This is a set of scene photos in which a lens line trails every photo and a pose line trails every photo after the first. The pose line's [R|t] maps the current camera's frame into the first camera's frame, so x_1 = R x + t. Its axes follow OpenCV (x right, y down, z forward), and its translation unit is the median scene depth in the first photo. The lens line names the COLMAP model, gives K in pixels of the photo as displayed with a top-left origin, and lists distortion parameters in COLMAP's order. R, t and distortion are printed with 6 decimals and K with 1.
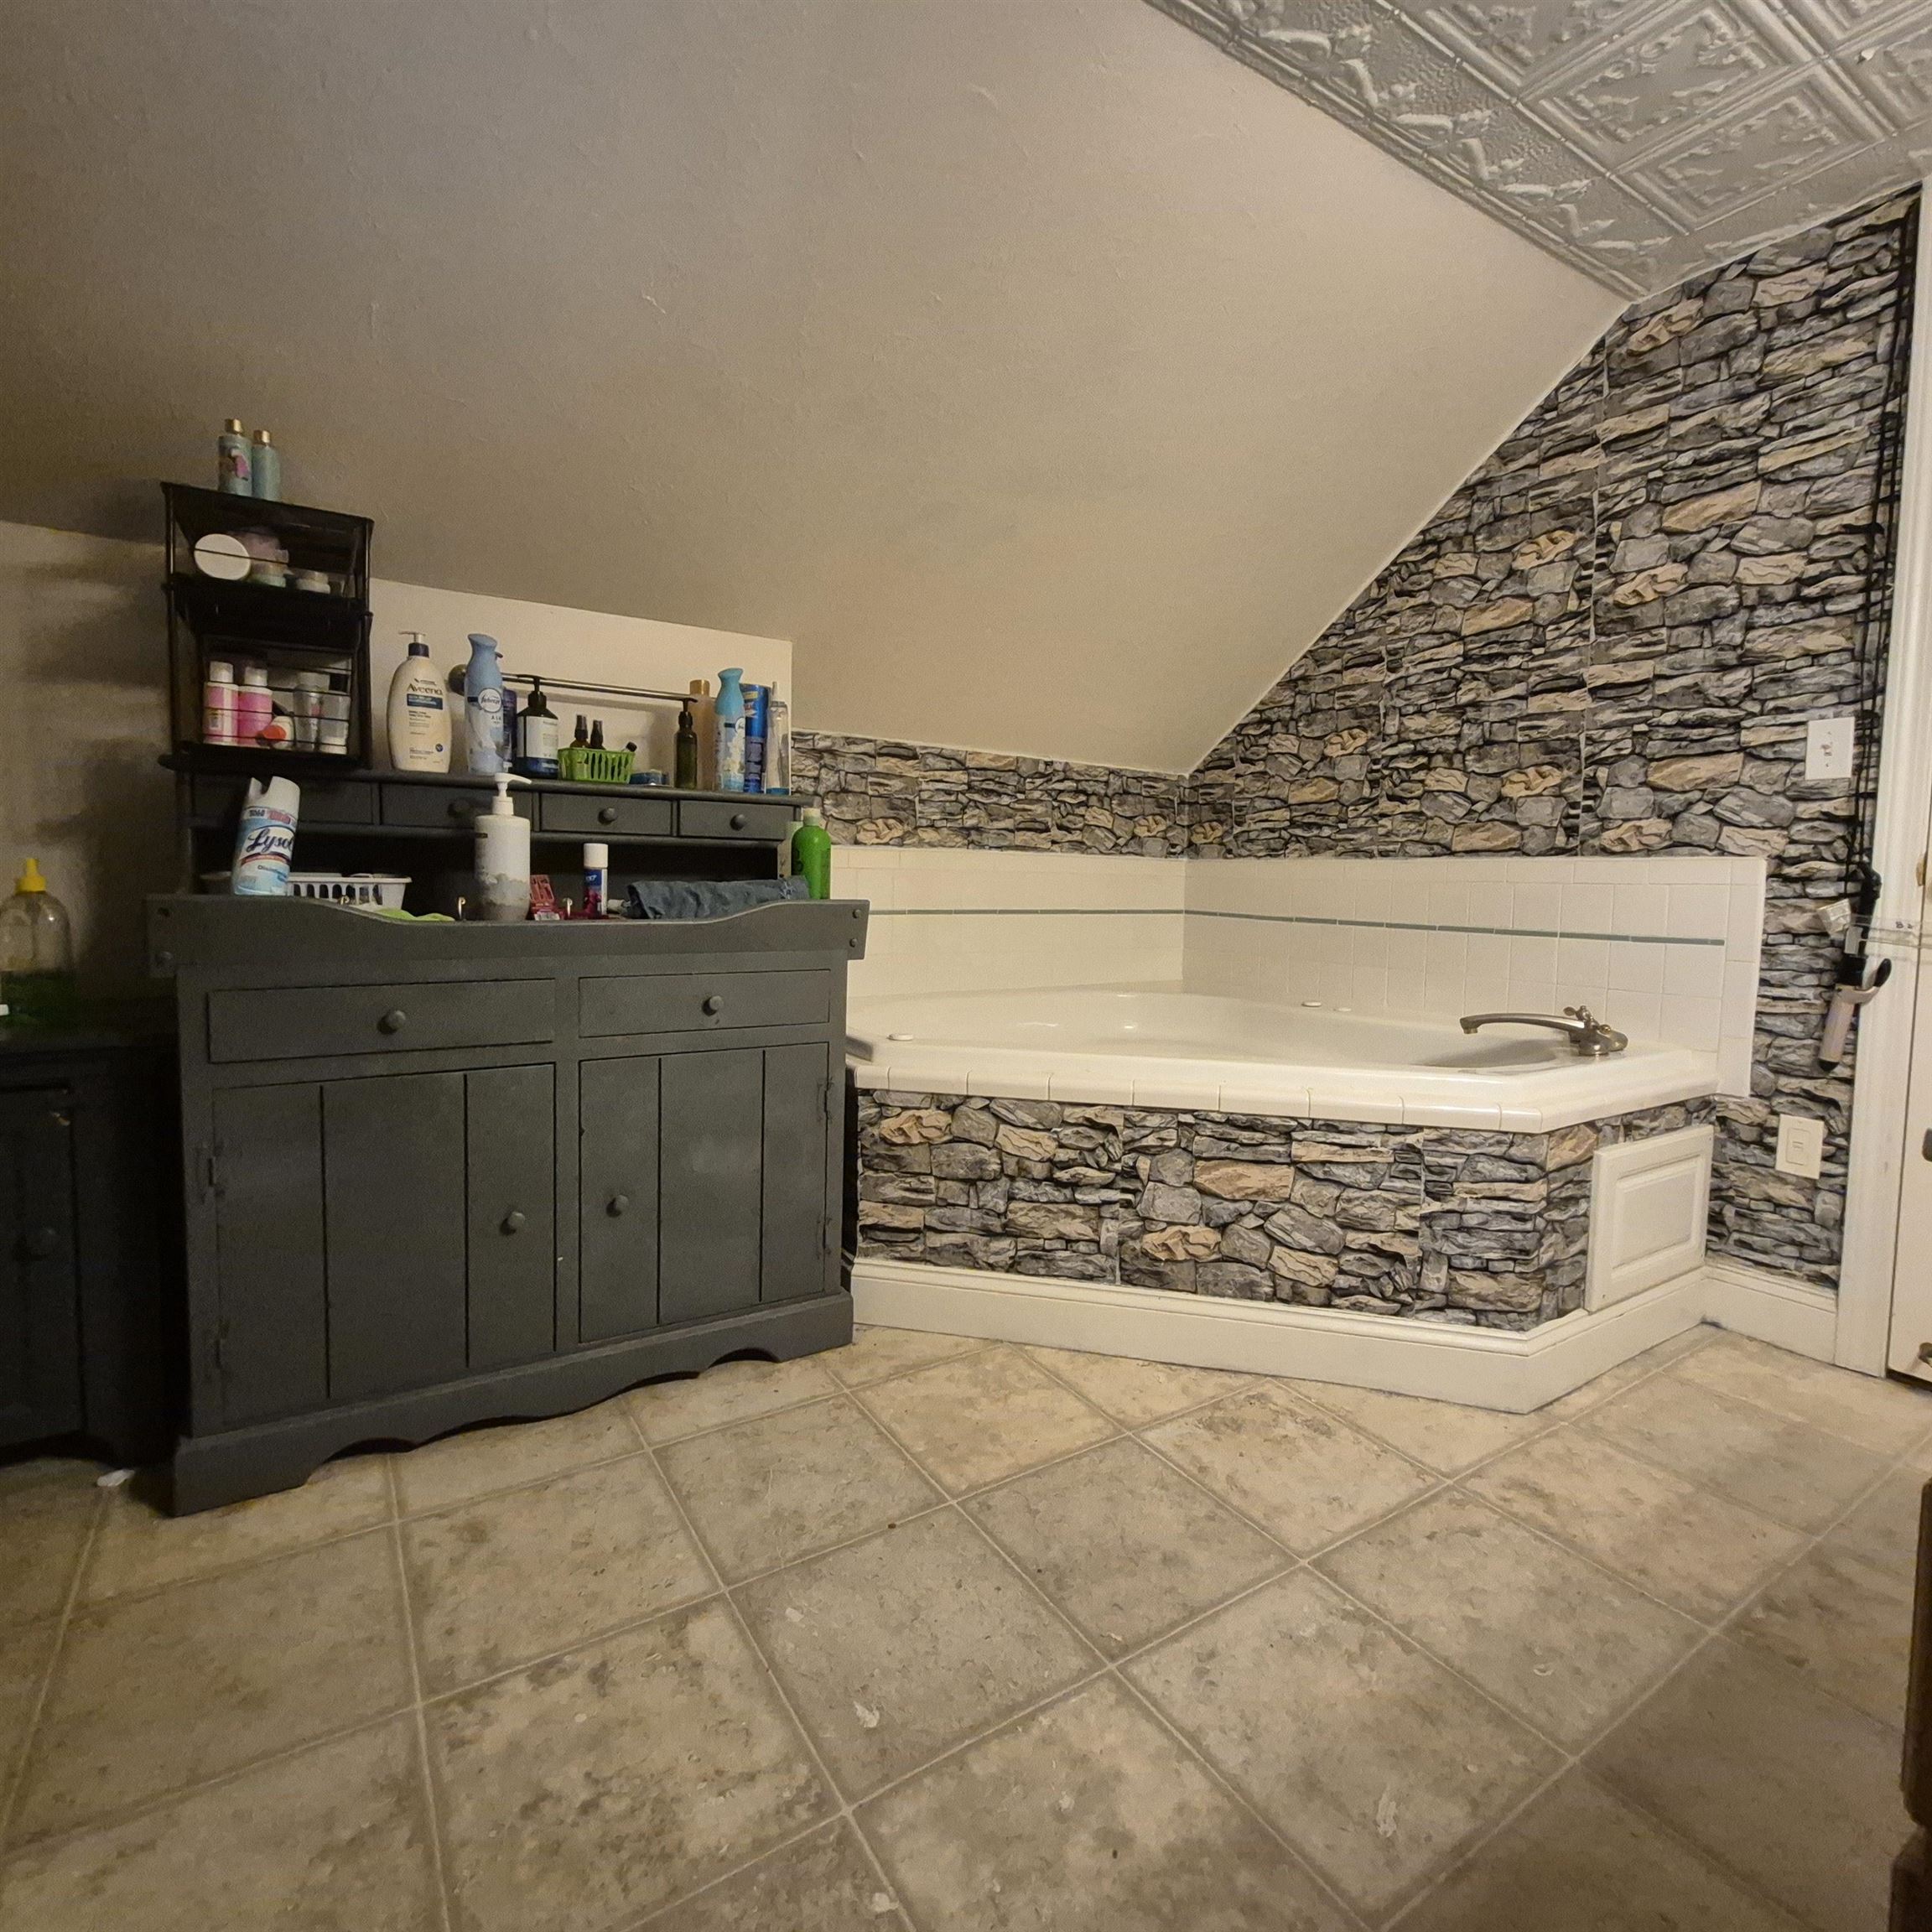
lens RADIAL K [[1008.8, 0, 976.6], [0, 1008.8, 962.3], [0, 0, 1]] dist [0.001127, -0.003129]
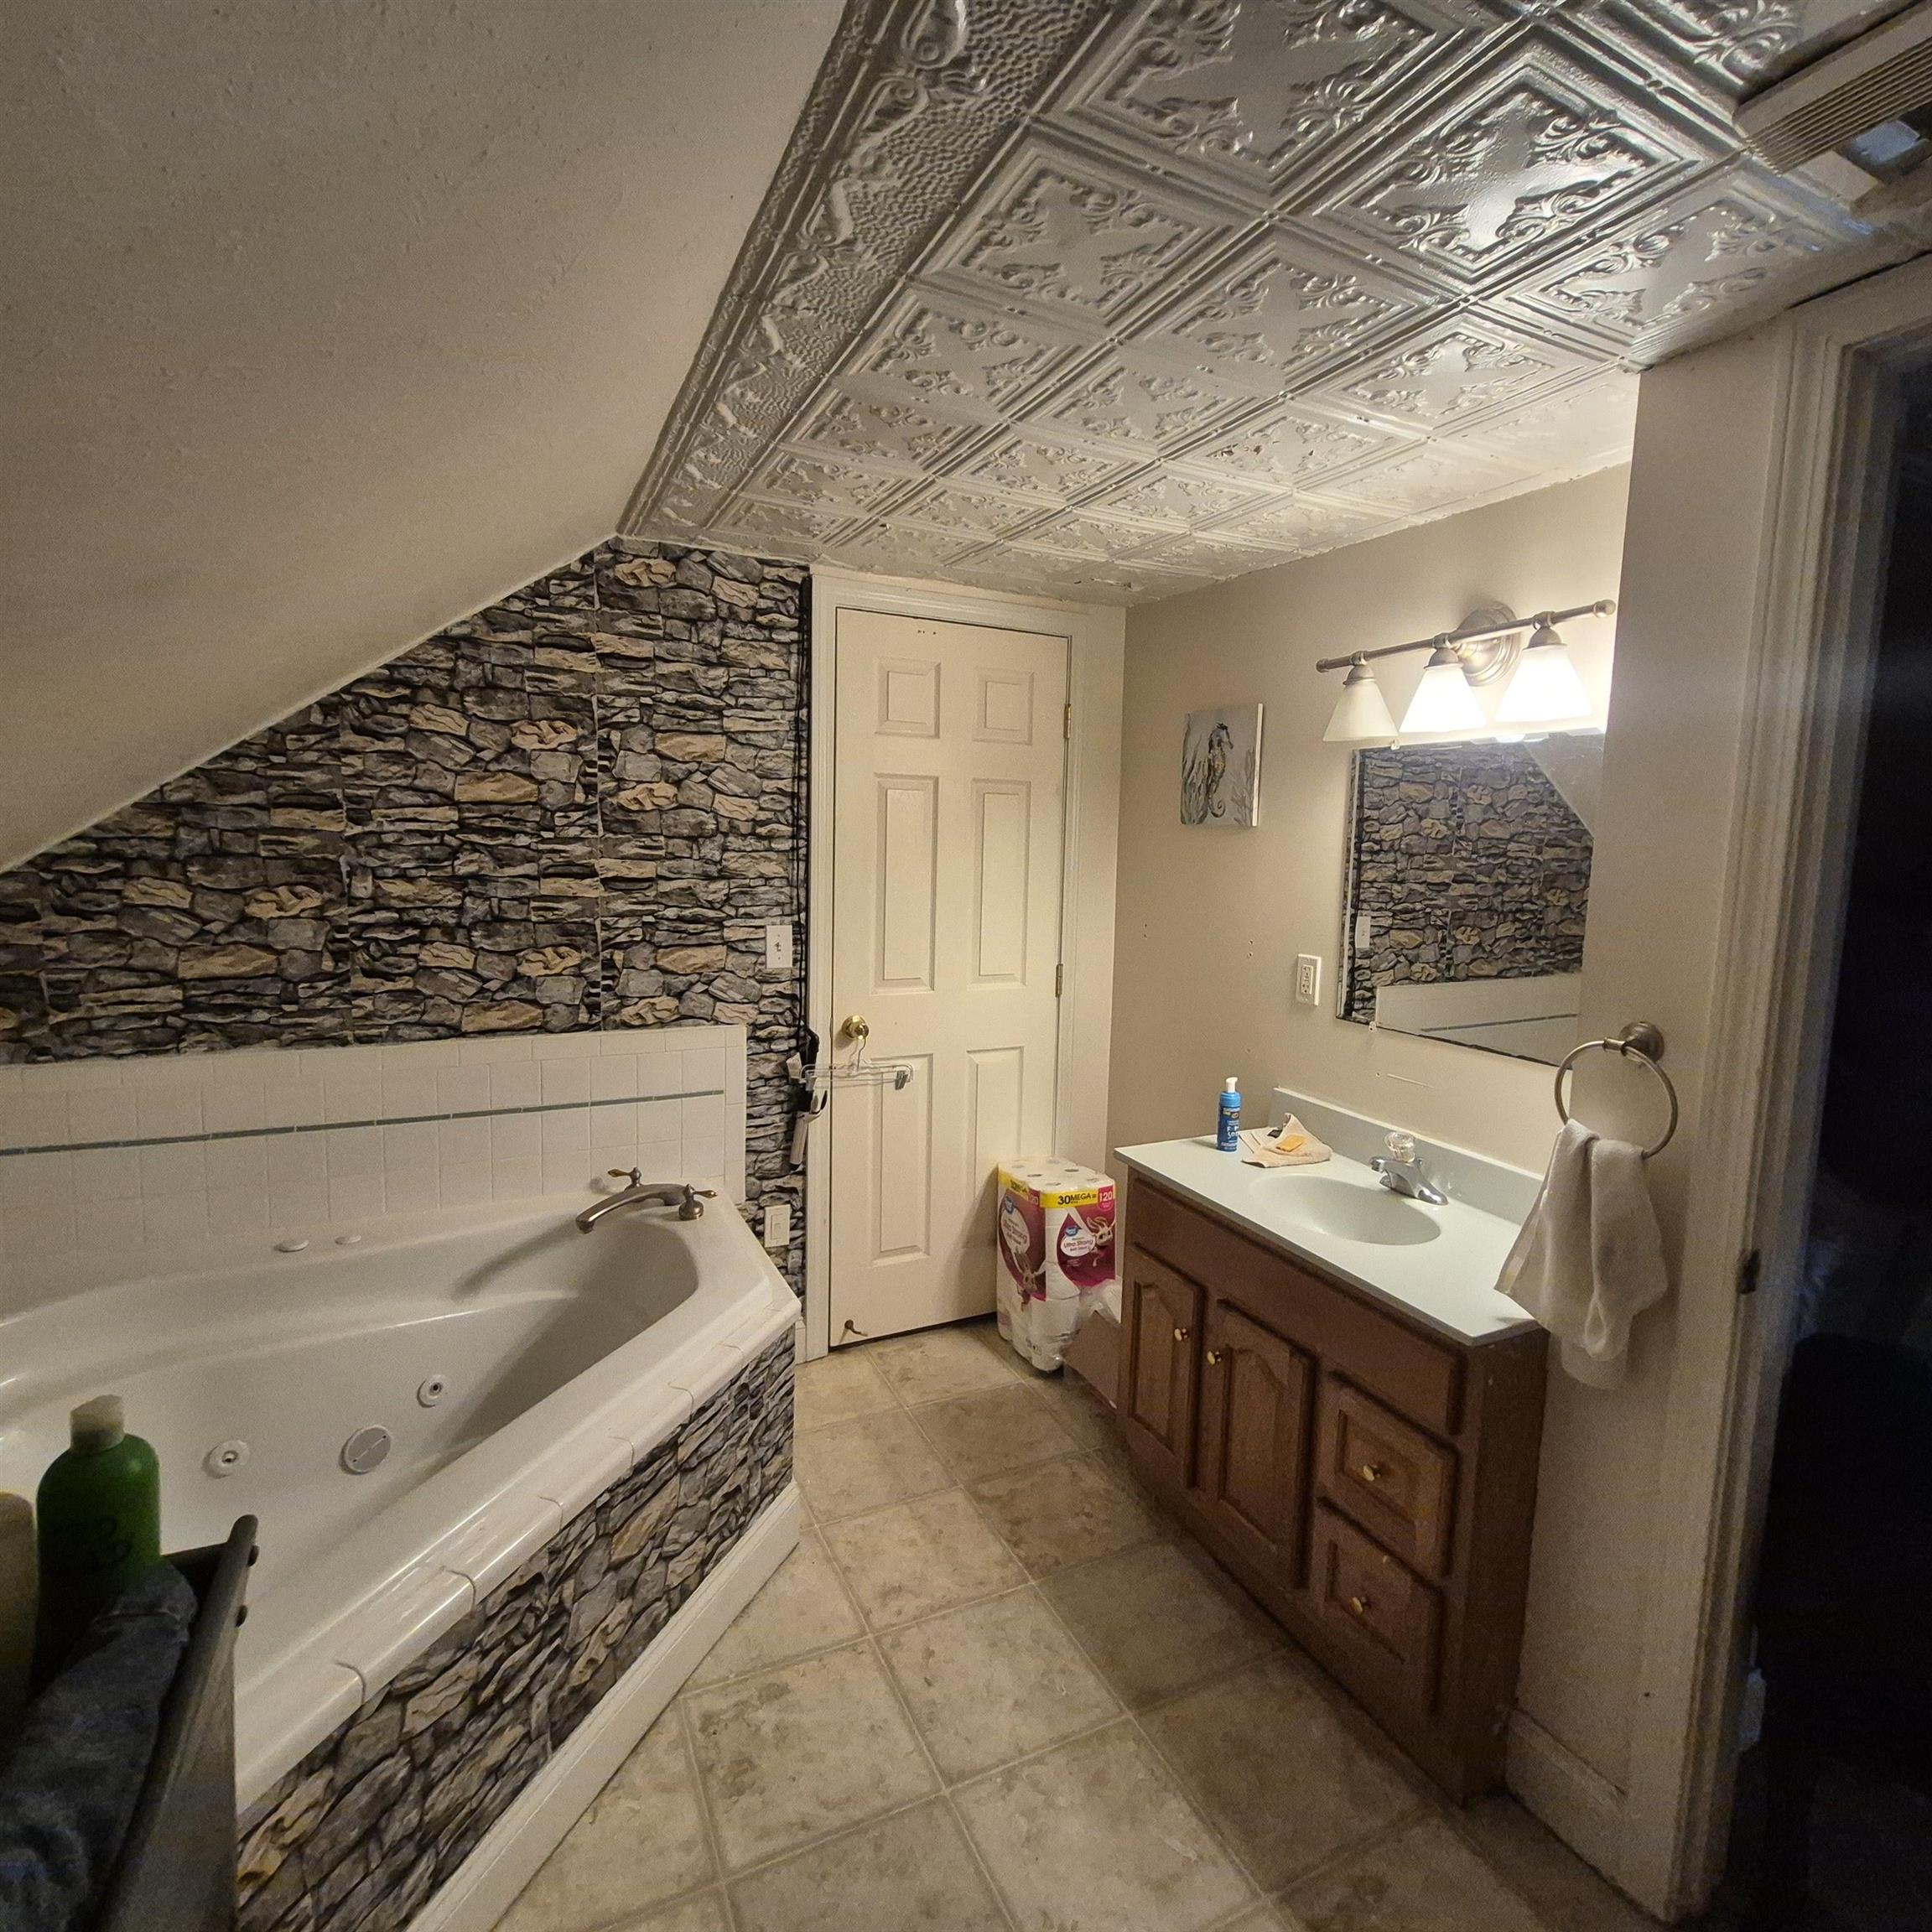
lens RADIAL K [[1008.8, 0, 983.6], [0, 1008.8, 947.6], [0, 0, 1]] dist [0.001127, -0.003129]
pose [[0.104794, -0.122274, 0.986949, -0.433133], [0.051354, 0.991754, 0.117416, -0.312173], [-0.993167, 0.038380, 0.110209, 0.491779]]
